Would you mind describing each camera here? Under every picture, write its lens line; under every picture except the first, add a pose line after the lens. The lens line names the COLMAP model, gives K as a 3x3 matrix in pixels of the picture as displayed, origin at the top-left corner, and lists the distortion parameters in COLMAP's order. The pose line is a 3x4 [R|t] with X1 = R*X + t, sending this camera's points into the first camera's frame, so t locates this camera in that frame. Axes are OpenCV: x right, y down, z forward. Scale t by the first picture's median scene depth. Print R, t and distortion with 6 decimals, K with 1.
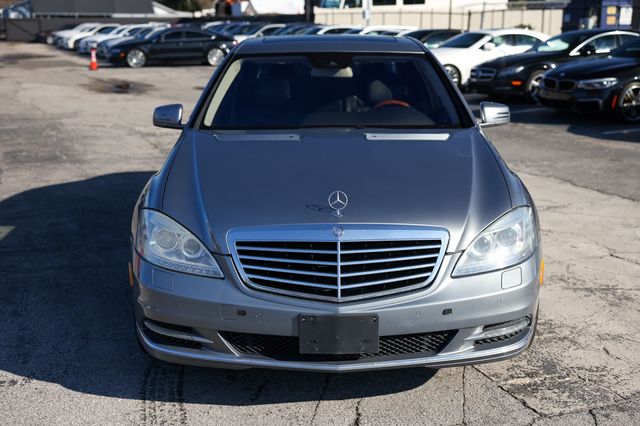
lens RADIAL K [[803.2, 0, 318.7], [0, 803.2, 207.9], [0, 0, 1]] dist [0.064290, 0.000000]
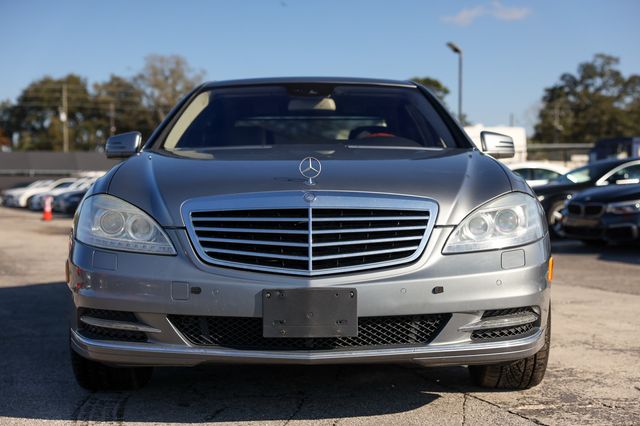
lens RADIAL K [[949.4, 0, 315.5], [0, 949.4, 212.2], [0, 0, 1]] dist [0.121981, 0.000000]
pose [[0.999986, 0.003079, 0.004359, 0.024302], [-0.002158, 0.980329, -0.197361, 0.231686], [-0.004881, 0.197349, 0.980321, -0.001041]]
